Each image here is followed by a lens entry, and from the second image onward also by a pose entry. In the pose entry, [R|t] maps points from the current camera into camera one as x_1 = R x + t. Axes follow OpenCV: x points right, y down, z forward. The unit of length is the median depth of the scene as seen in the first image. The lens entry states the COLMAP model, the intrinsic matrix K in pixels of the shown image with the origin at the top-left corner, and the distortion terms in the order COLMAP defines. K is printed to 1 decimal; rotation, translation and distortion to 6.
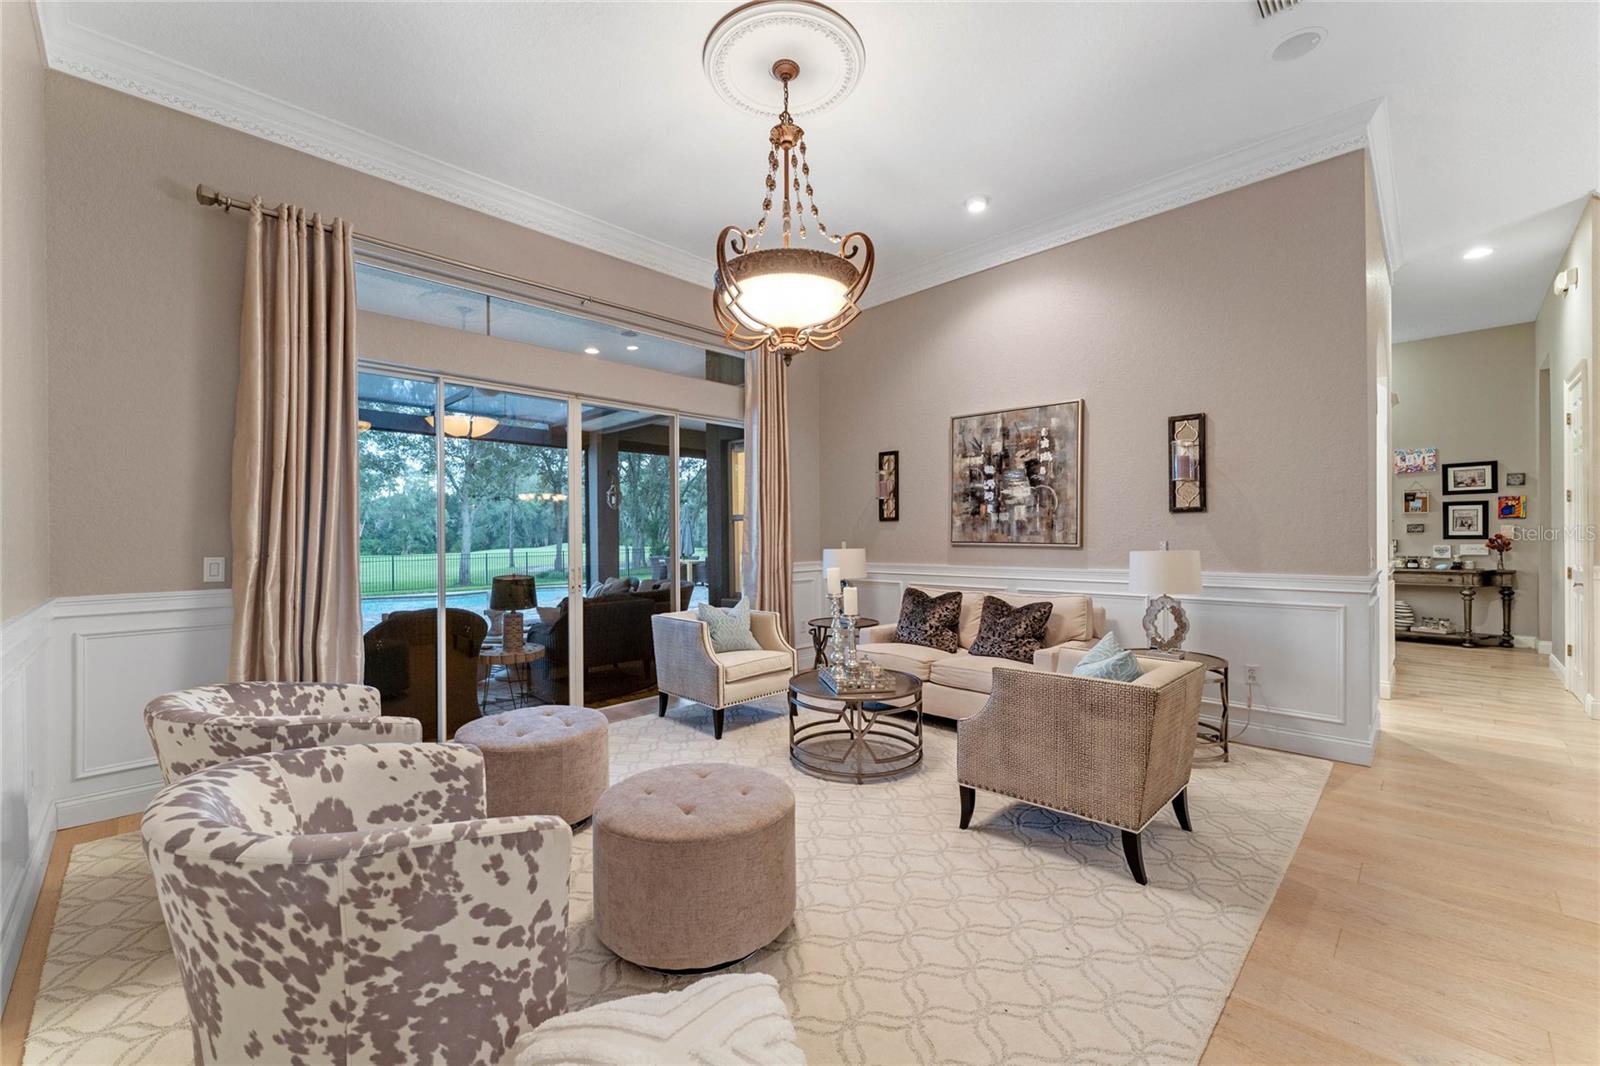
lens RADIAL K [[645.9, 0, 792.0], [0, 645.9, 538.7], [0, 0, 1]] dist [0.000102, 0.000843]
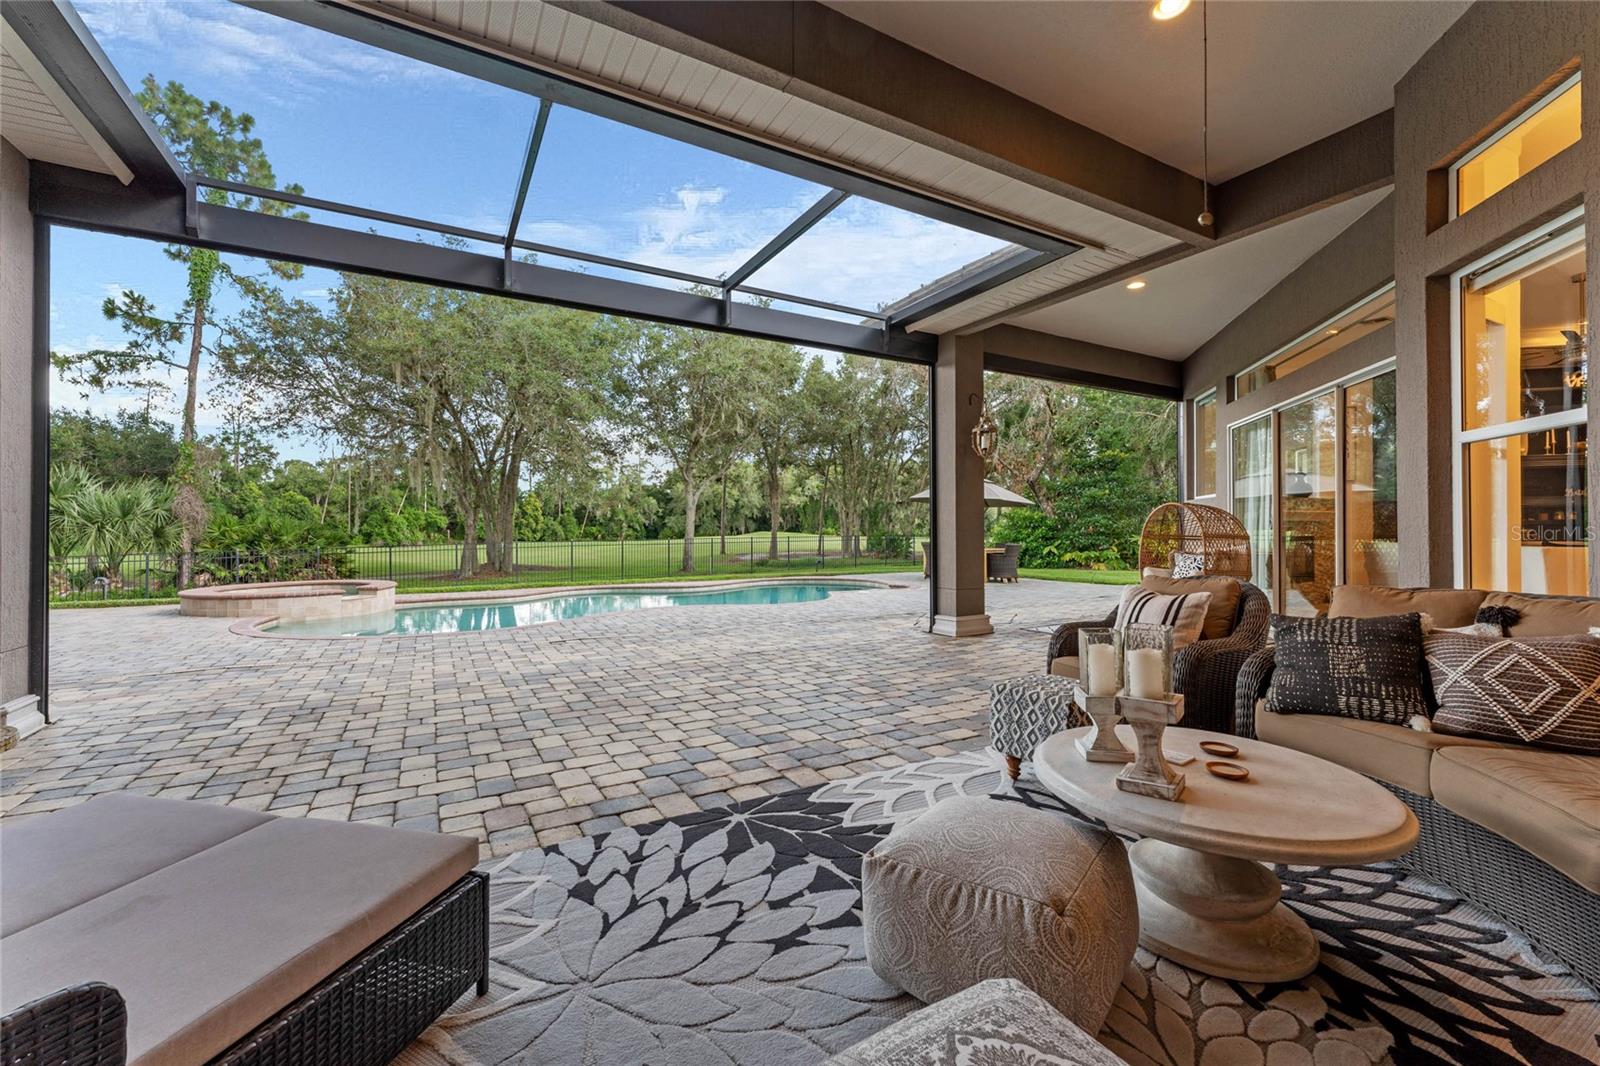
lens RADIAL K [[640.7, 0, 792.3], [0, 640.7, 533.6], [0, 0, 1]] dist [0.001135, 0.000603]
pose [[0.963051, 0.007412, -0.269218, -0.657707], [-0.005618, 0.999957, 0.007432, 0.051517], [0.269261, -0.005645, 0.963051, 0.864513]]
